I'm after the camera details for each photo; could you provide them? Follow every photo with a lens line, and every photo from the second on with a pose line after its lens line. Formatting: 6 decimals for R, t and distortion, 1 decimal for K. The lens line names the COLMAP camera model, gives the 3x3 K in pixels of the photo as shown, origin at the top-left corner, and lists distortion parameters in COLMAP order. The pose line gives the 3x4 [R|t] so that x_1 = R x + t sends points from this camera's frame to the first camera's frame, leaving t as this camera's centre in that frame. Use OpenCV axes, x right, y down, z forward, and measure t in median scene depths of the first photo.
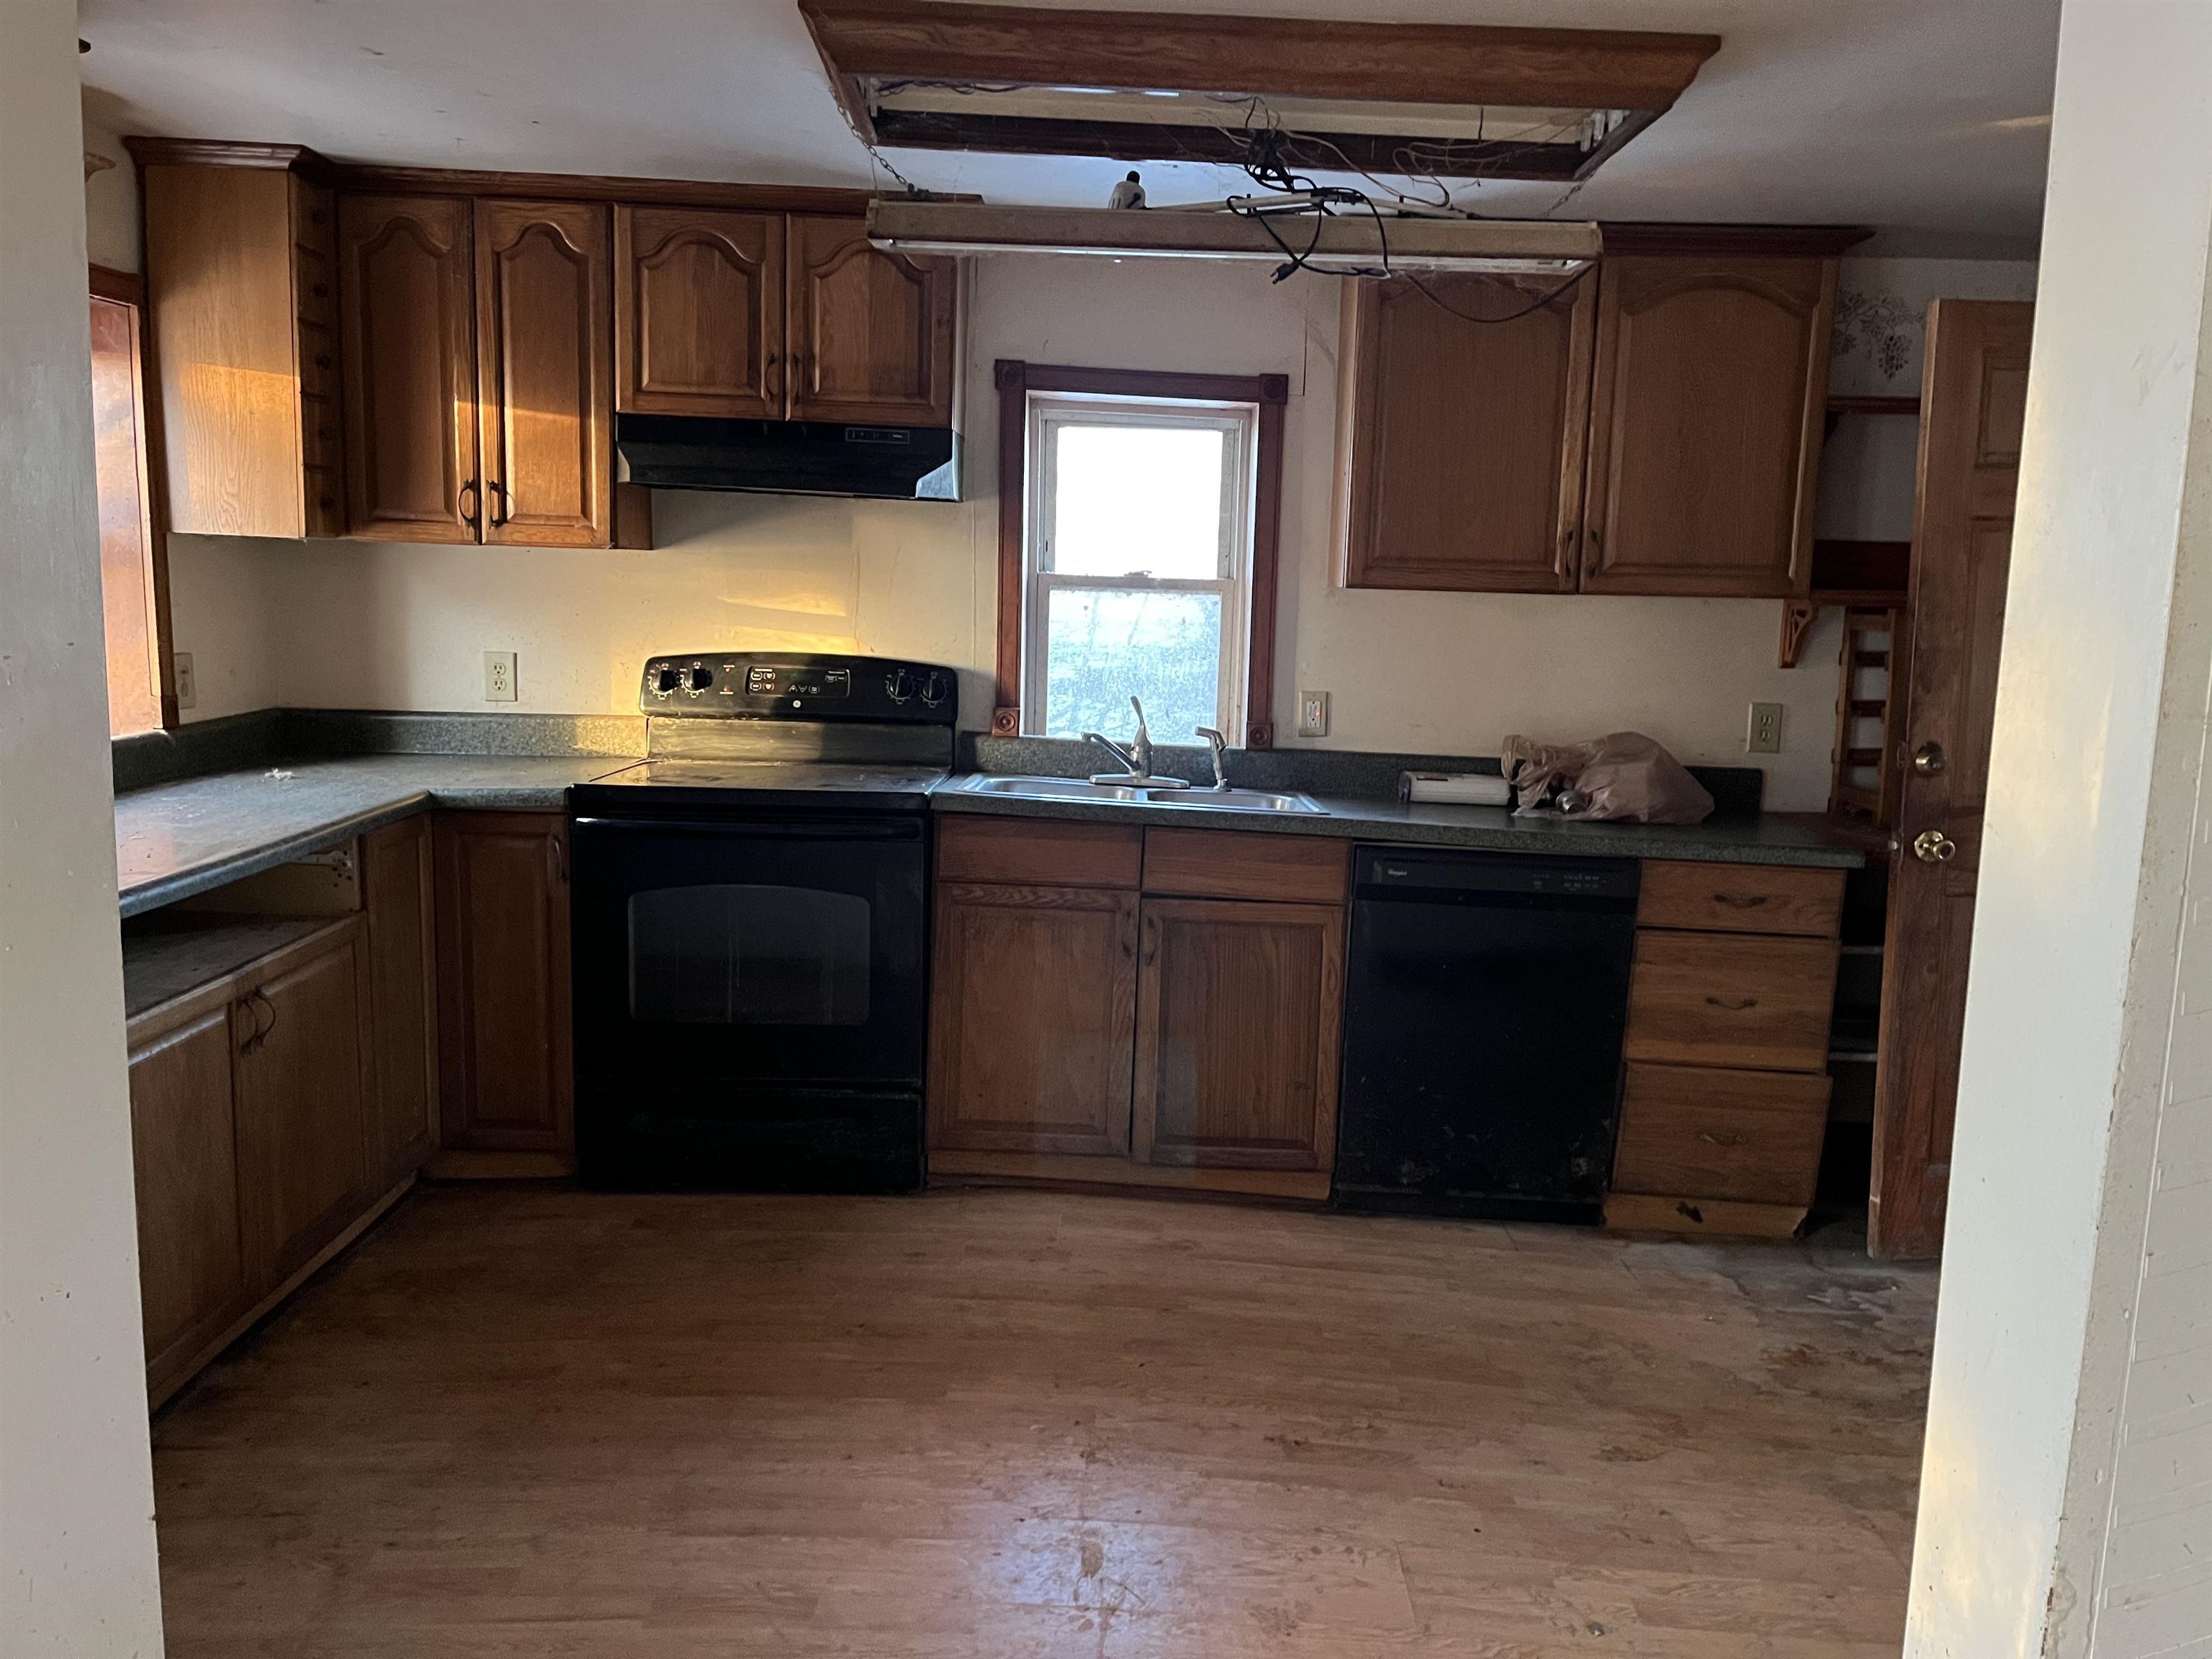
lens RADIAL K [[1682.0, 0, 1106.0], [0, 1682.0, 829.5], [0, 0, 1]] dist [-0.002150, -0.004749]
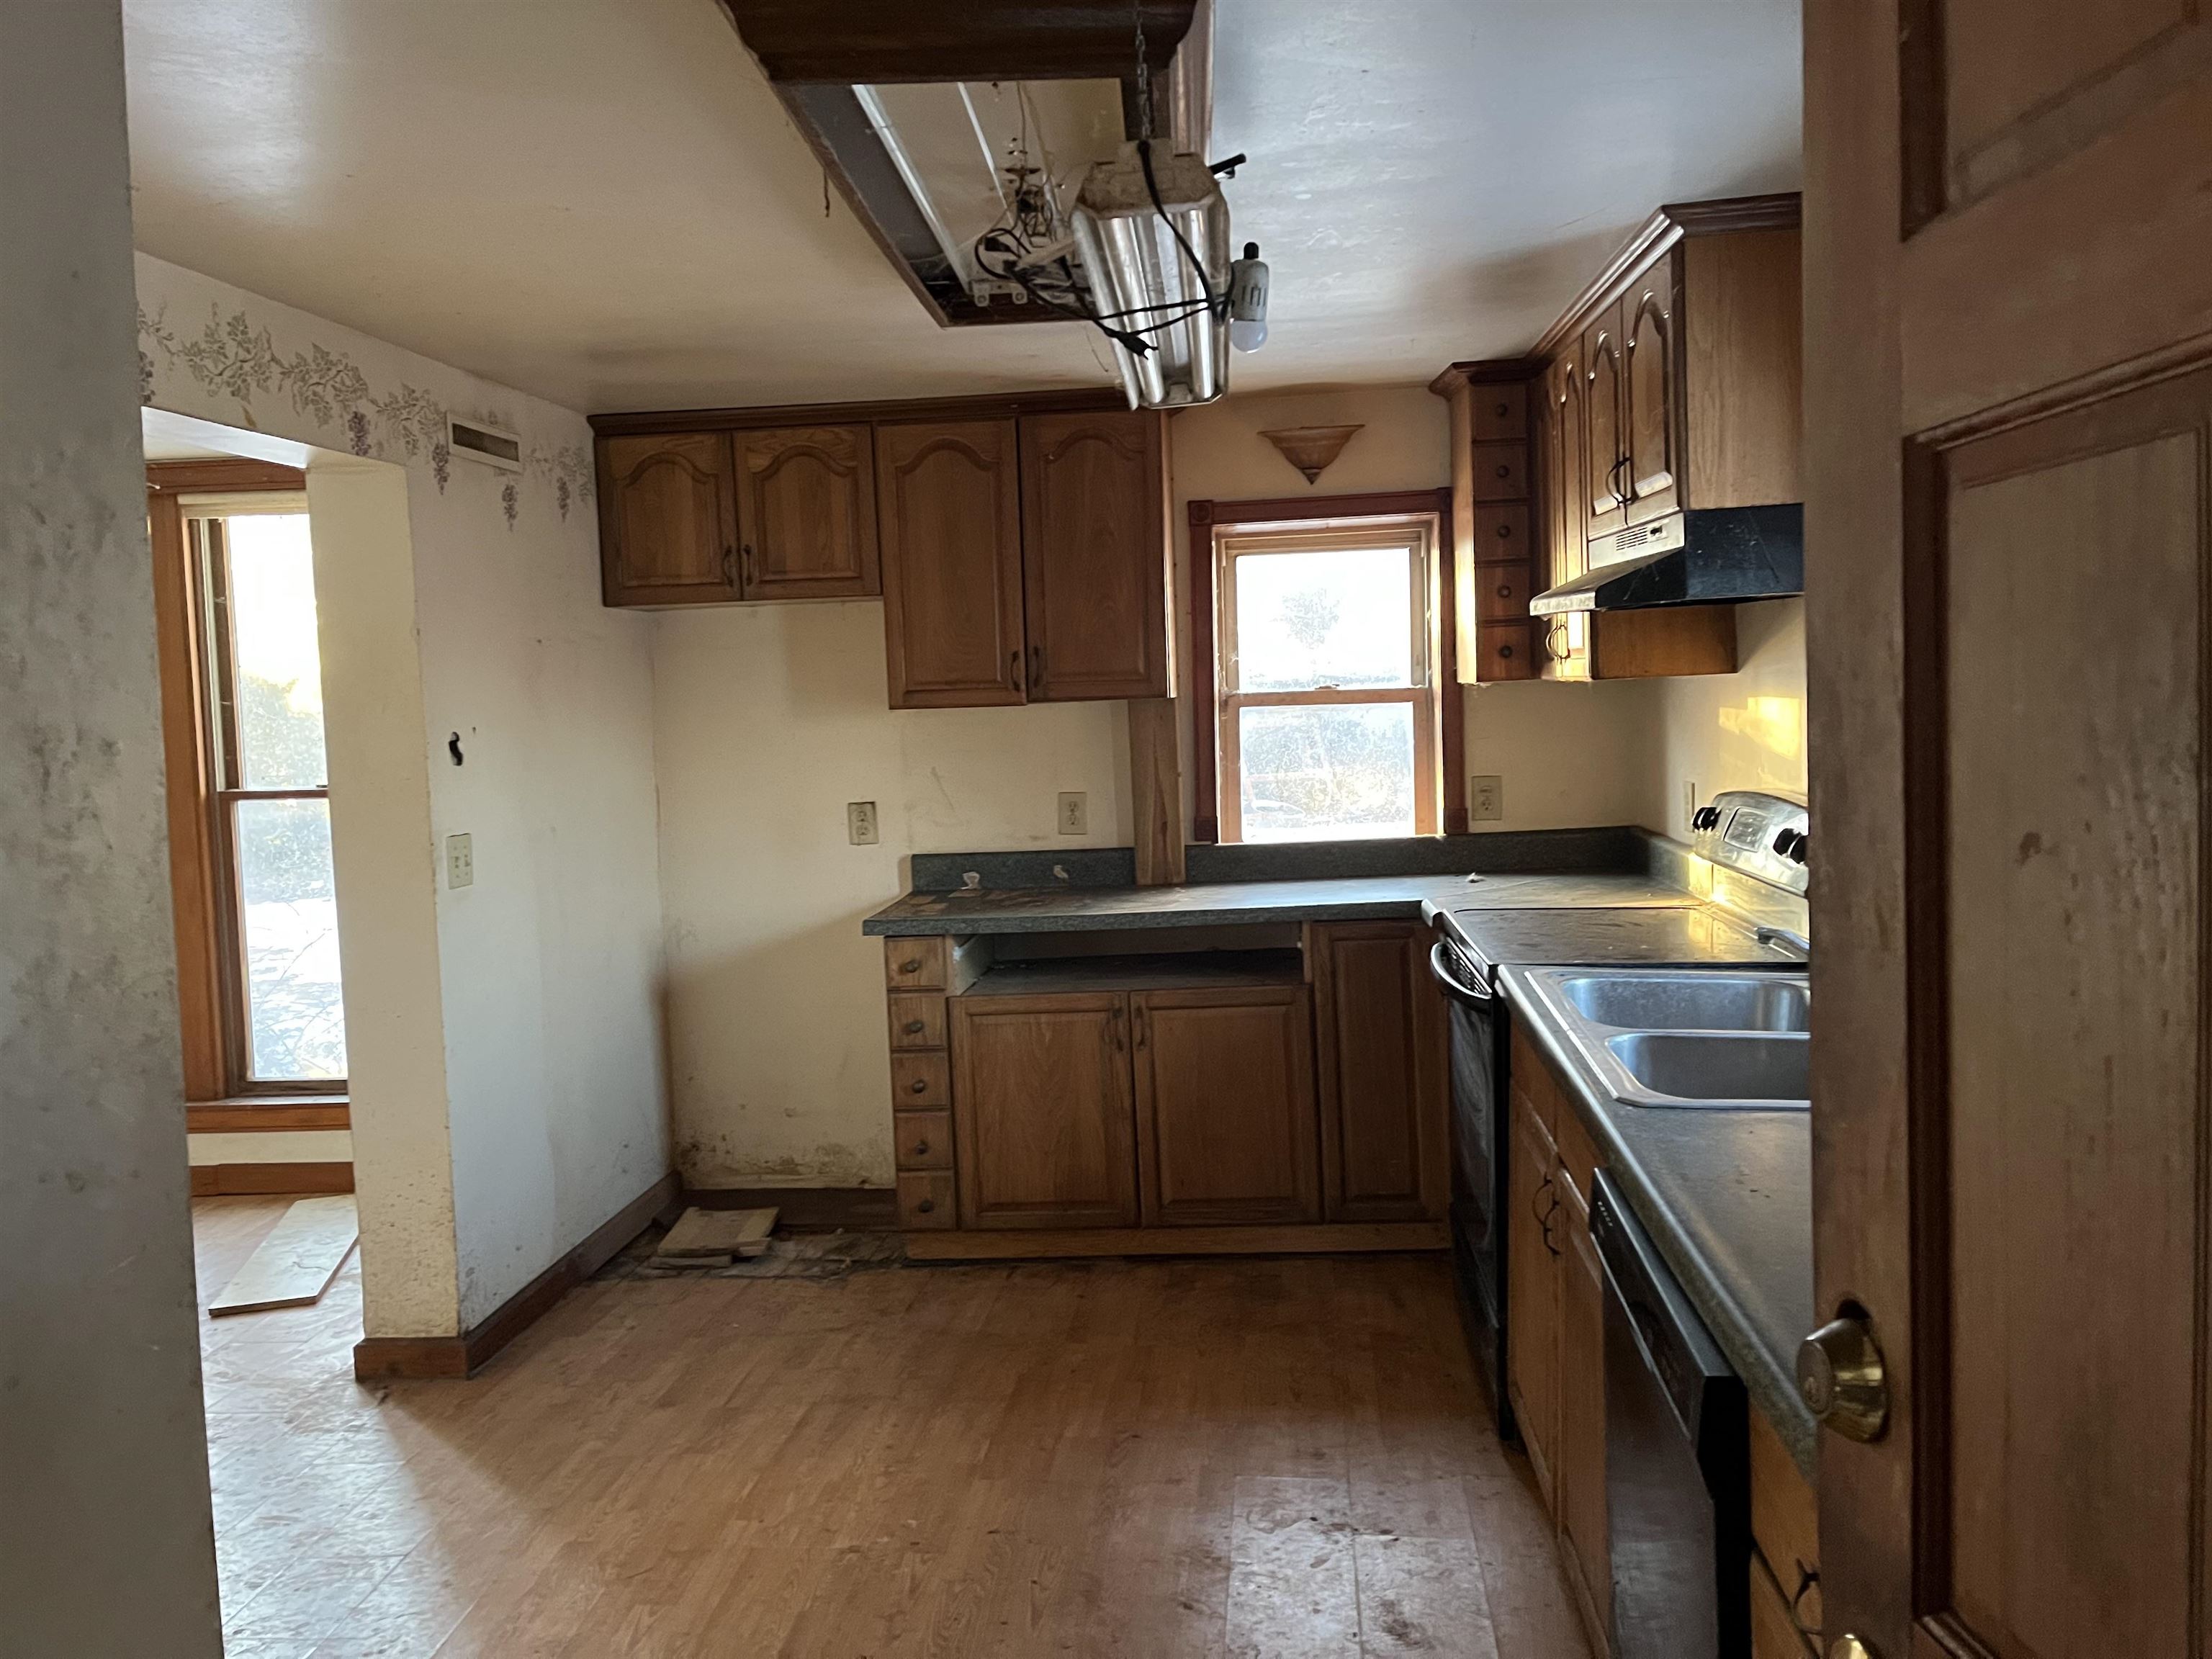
lens RADIAL K [[1682.0, 0, 1106.0], [0, 1682.0, 829.5], [0, 0, 1]] dist [-0.002150, -0.004749]
pose [[-0.082043, 0.057530, -0.994967, 0.868152], [-0.124316, 0.989945, 0.067490, -0.135773], [0.988845, 0.129227, -0.074066, 1.044506]]
